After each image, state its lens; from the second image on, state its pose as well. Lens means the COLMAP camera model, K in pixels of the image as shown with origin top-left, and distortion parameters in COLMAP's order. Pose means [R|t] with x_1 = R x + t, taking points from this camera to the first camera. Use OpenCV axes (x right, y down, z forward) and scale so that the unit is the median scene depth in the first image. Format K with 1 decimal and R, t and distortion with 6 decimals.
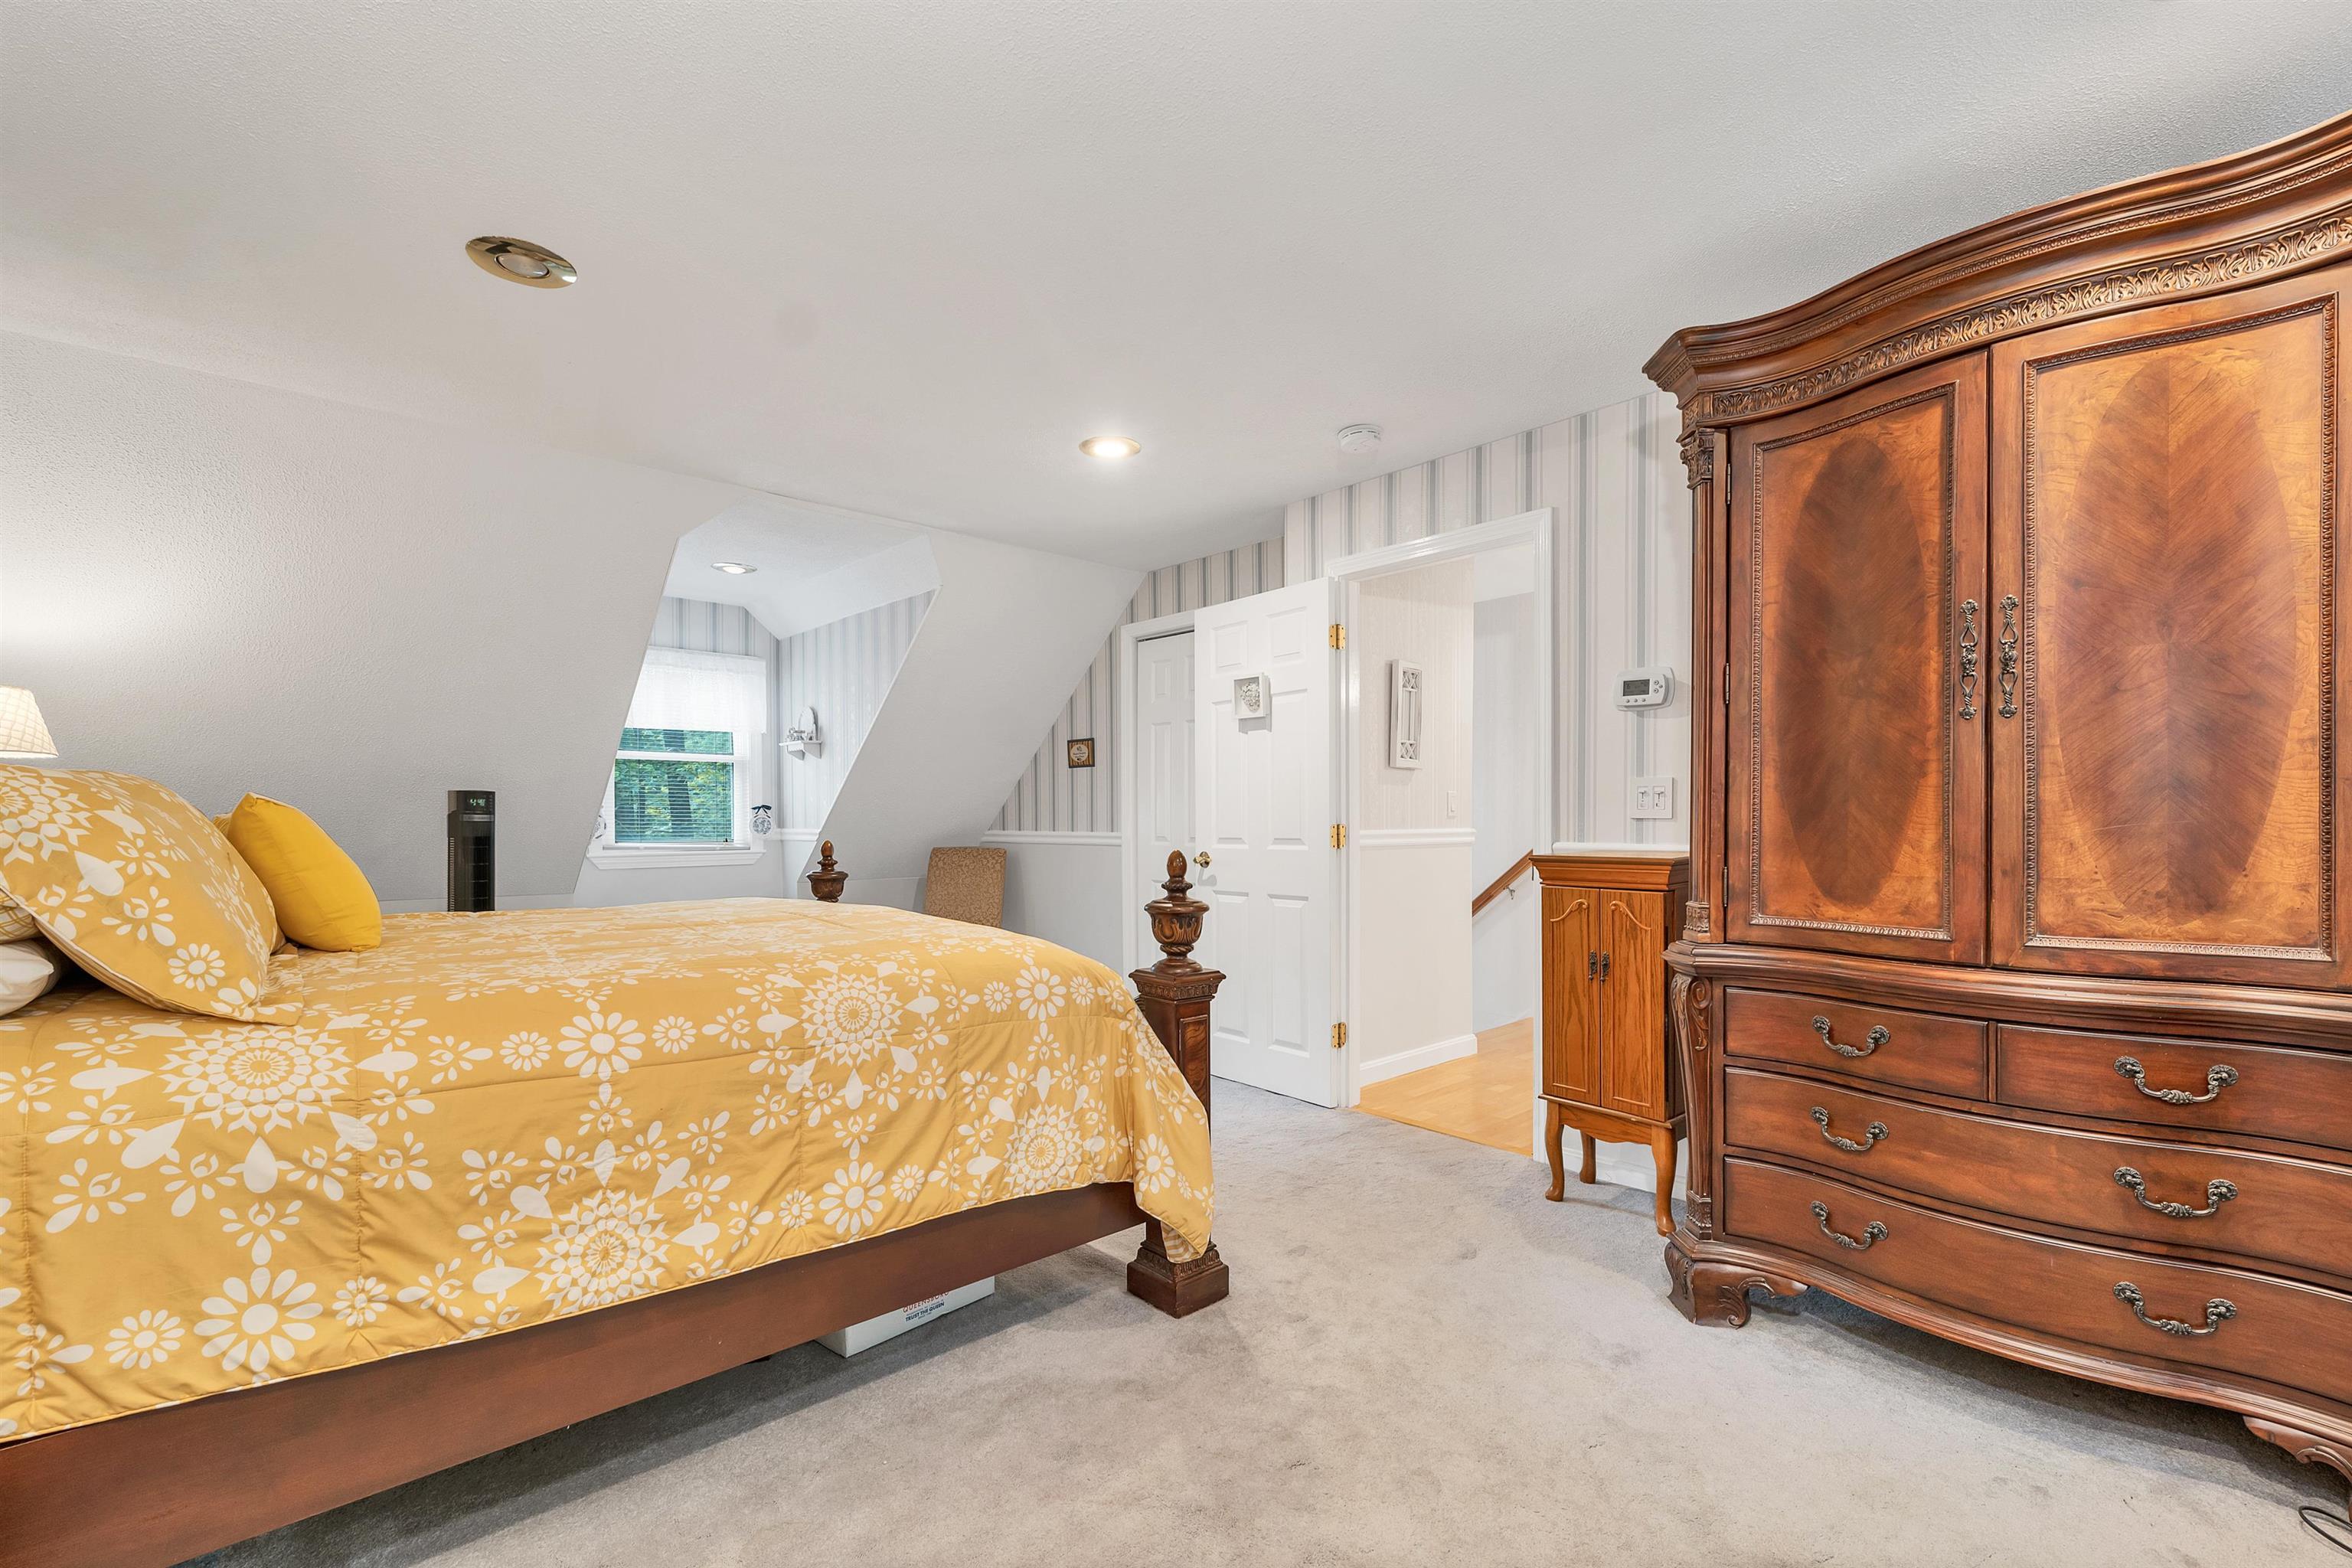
lens RADIAL K [[953.6, 0, 1168.5], [0, 953.6, 822.6], [0, 0, 1]] dist [-0.000398, -0.000008]
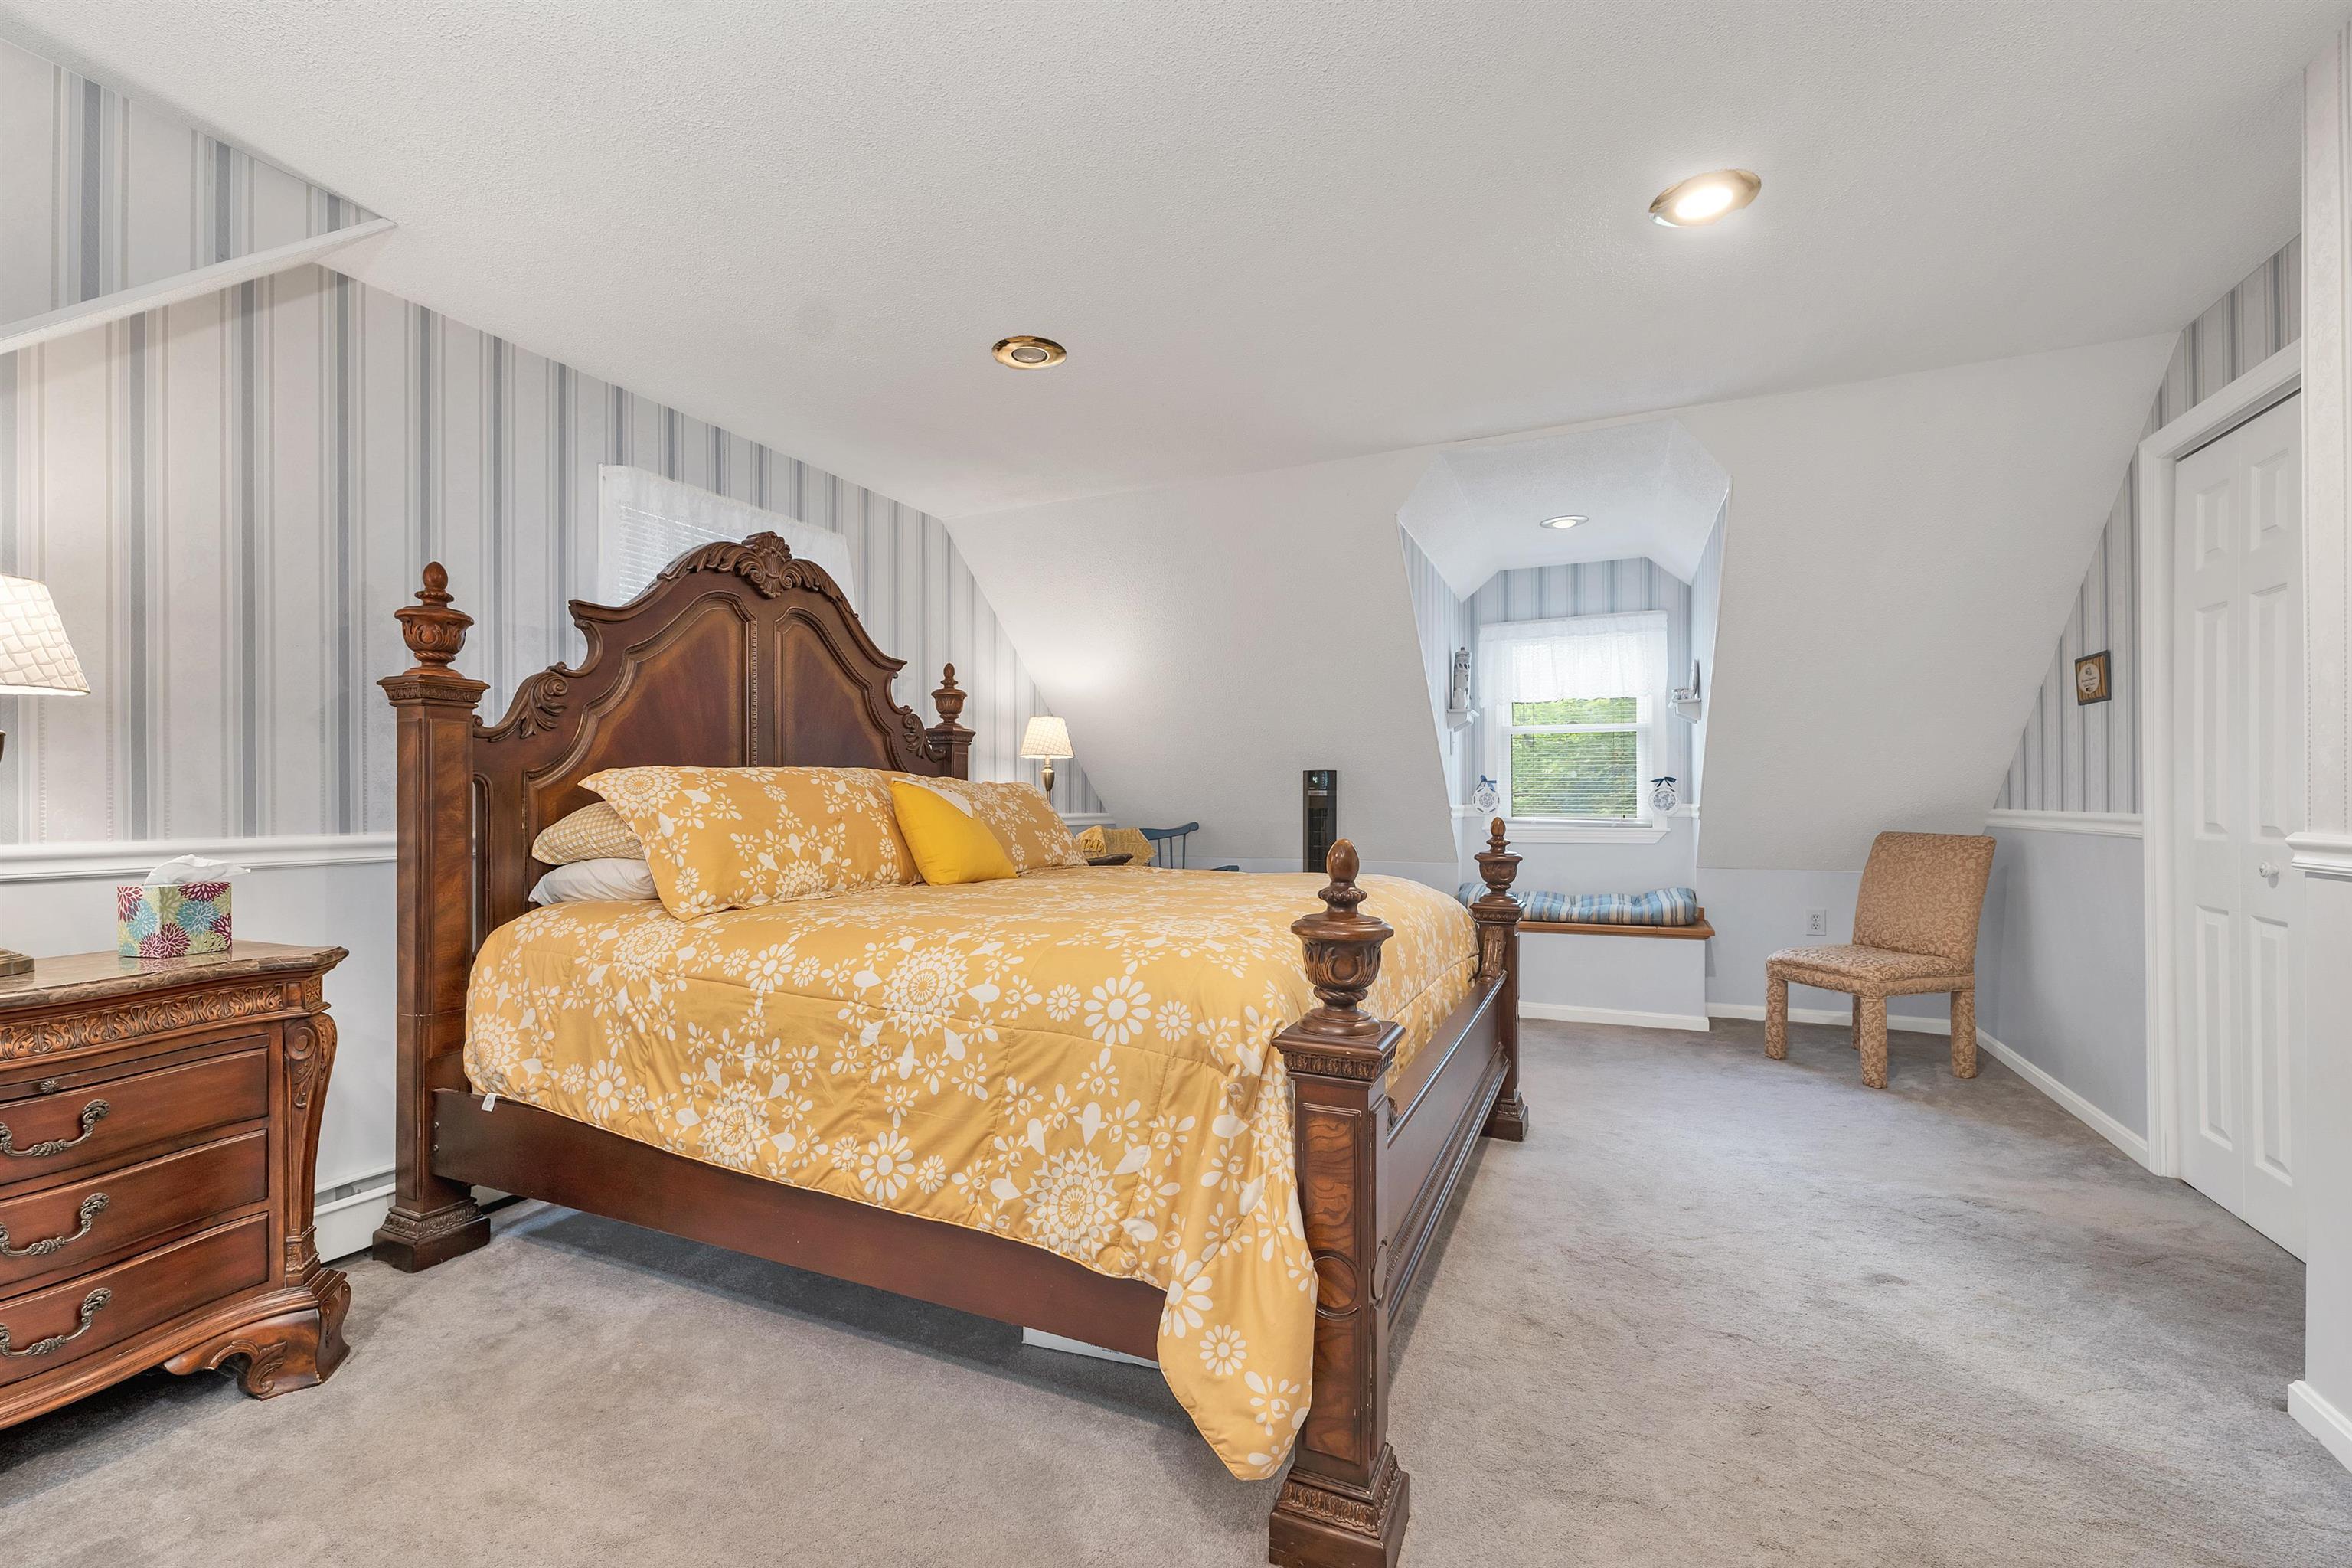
lens RADIAL K [[964.0, 0, 1169.6], [0, 964.0, 789.3], [0, 0, 1]] dist [0.000882, 0.000001]
pose [[0.426780, -0.007720, -0.904323, 0.704115], [0.000209, 0.999964, -0.008438, 0.001467], [0.904355, 0.003412, 0.426766, 0.801660]]
